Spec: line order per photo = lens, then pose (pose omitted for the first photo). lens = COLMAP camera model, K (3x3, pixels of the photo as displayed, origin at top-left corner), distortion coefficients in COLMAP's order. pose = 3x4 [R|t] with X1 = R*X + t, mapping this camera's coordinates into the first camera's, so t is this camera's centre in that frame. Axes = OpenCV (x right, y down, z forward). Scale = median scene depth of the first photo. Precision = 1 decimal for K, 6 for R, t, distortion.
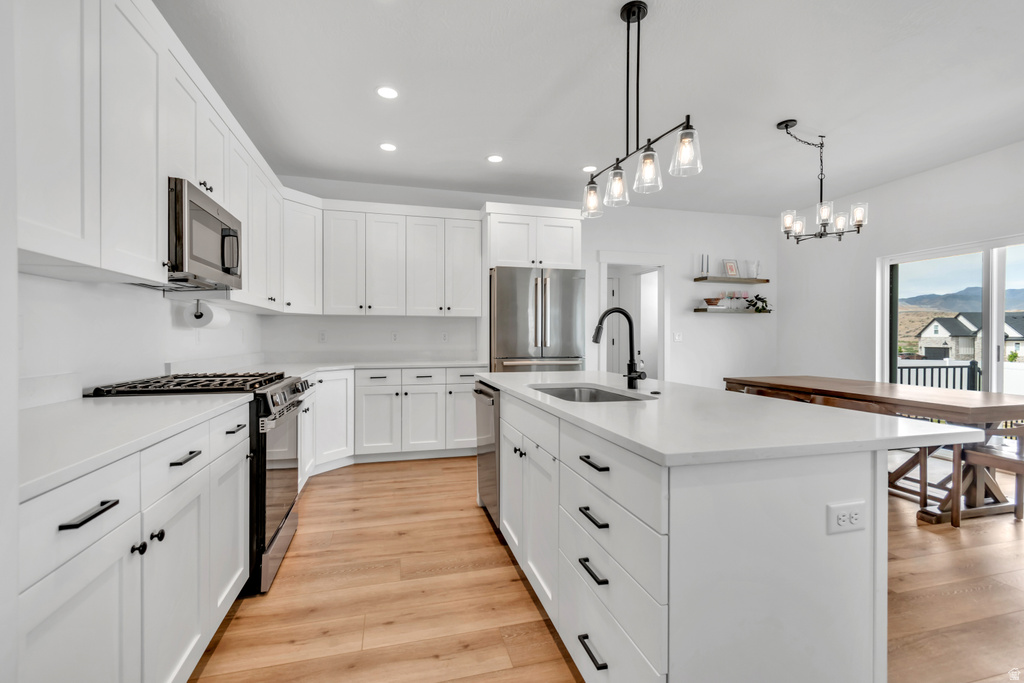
lens RADIAL K [[451.7, 0, 513.8], [0, 451.7, 337.9], [0, 0, 1]] dist [0.002408, -0.000994]
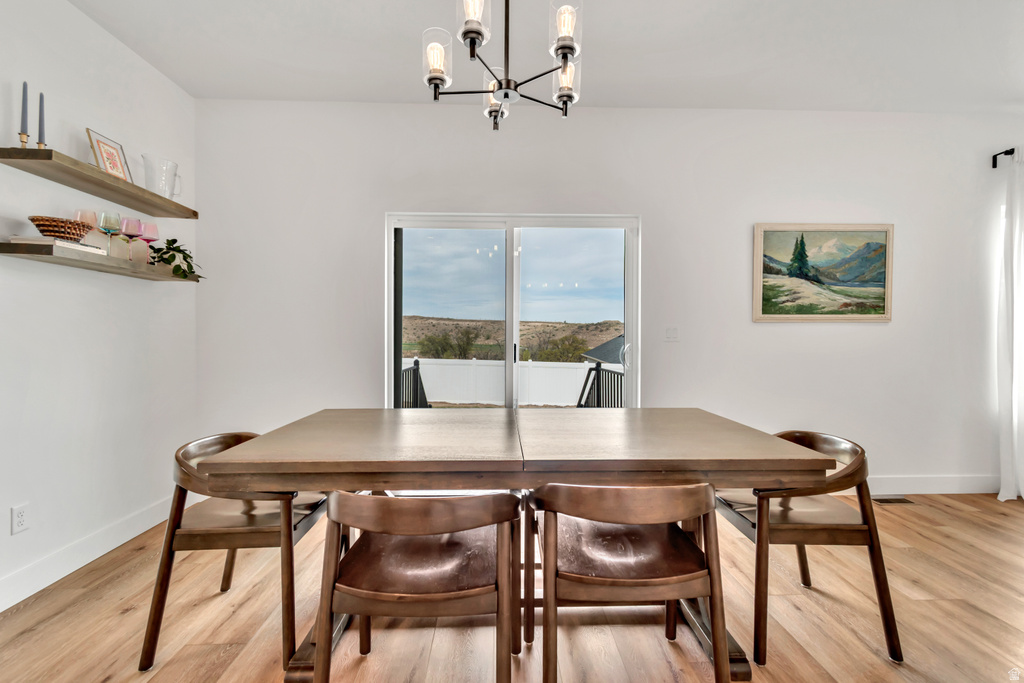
lens RADIAL K [[451.7, 0, 513.8], [0, 451.7, 337.9], [0, 0, 1]] dist [0.002408, -0.000994]
pose [[0.227009, -0.005107, 0.973879, 0.223093], [-0.002973, 0.999978, 0.005937, 0.000769], [-0.973888, -0.004244, 0.226989, 0.731649]]
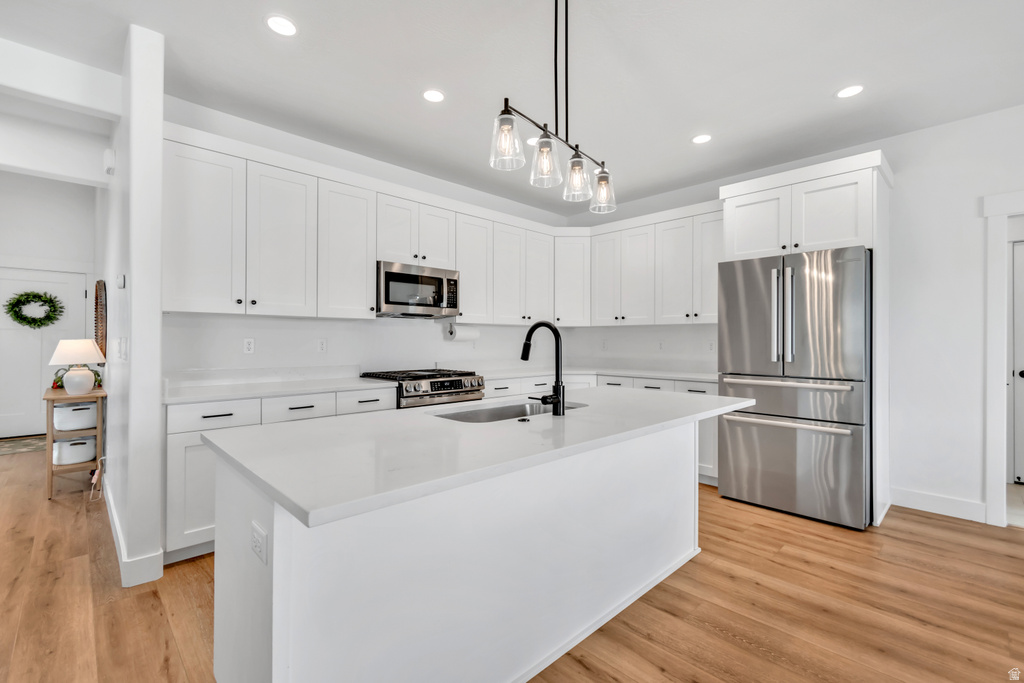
lens RADIAL K [[451.7, 0, 513.8], [0, 451.7, 337.9], [0, 0, 1]] dist [0.002408, -0.000994]
pose [[0.487685, -0.003697, -0.873012, 0.484430], [-0.002287, 0.999982, -0.005513, -0.014433], [0.873017, 0.004685, 0.487668, 0.254448]]
